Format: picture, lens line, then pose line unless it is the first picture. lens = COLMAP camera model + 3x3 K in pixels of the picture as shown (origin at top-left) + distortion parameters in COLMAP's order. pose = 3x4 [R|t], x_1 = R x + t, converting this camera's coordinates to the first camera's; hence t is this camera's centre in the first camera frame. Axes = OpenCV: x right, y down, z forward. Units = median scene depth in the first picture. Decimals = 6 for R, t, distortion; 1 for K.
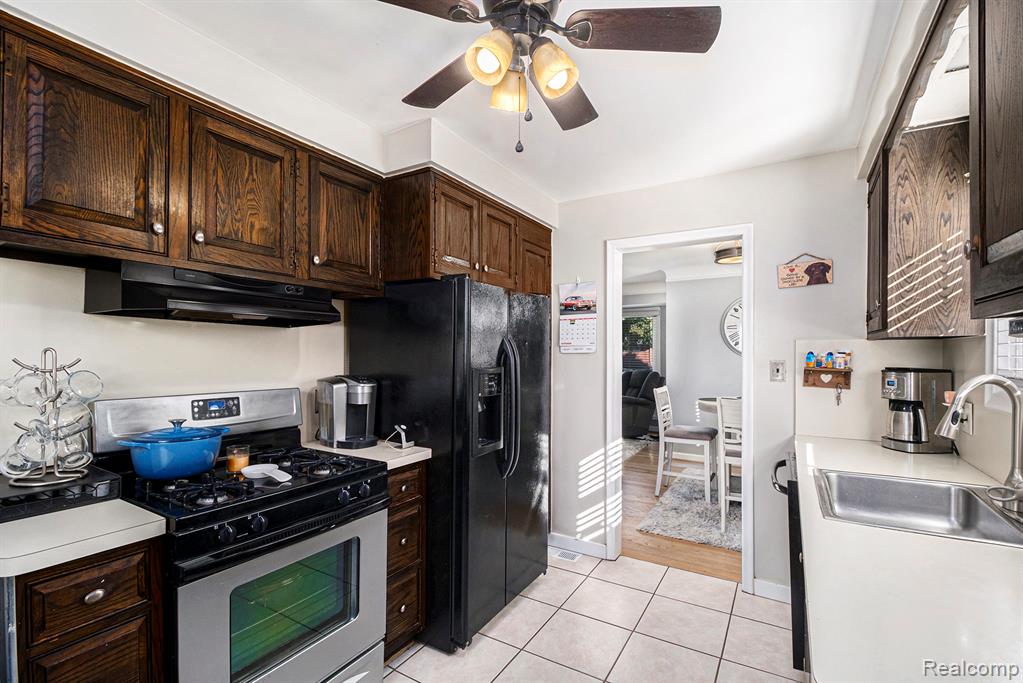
lens RADIAL K [[449.9, 0, 511.5], [0, 449.9, 341.5], [0, 0, 1]] dist [0.000661, 0.000105]
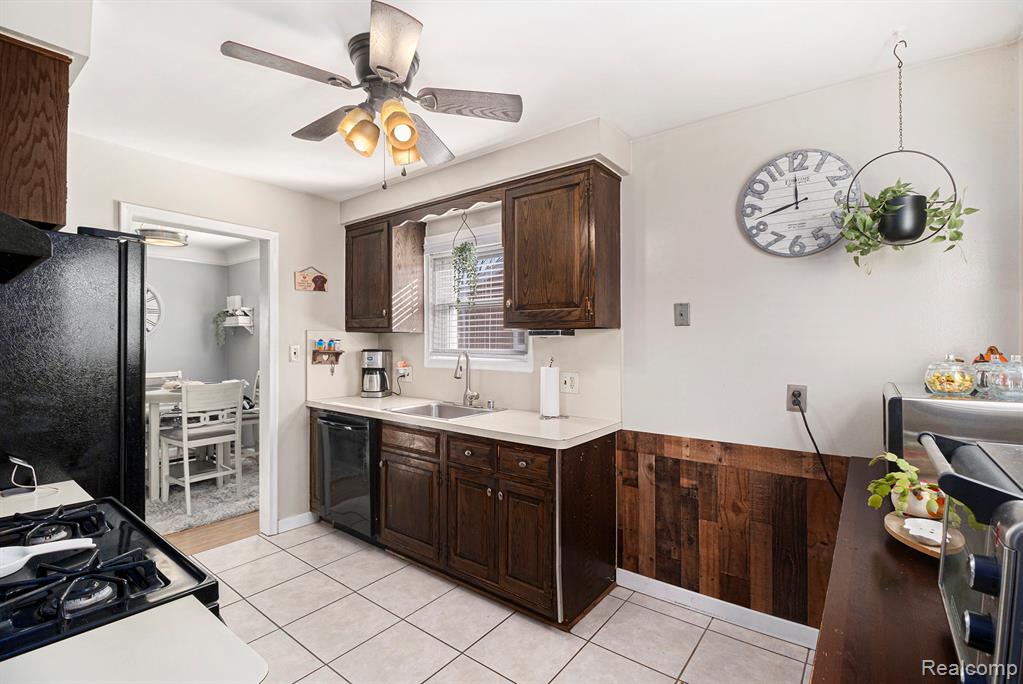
lens RADIAL K [[458.8, 0, 511.5], [0, 458.8, 342.0], [0, 0, 1]] dist [-0.000290, -0.000049]
pose [[0.120451, 0.000216, 0.992719, -0.693705], [-0.032659, 0.999460, 0.003745, 0.007174], [-0.992182, -0.032872, 0.120393, 0.240488]]
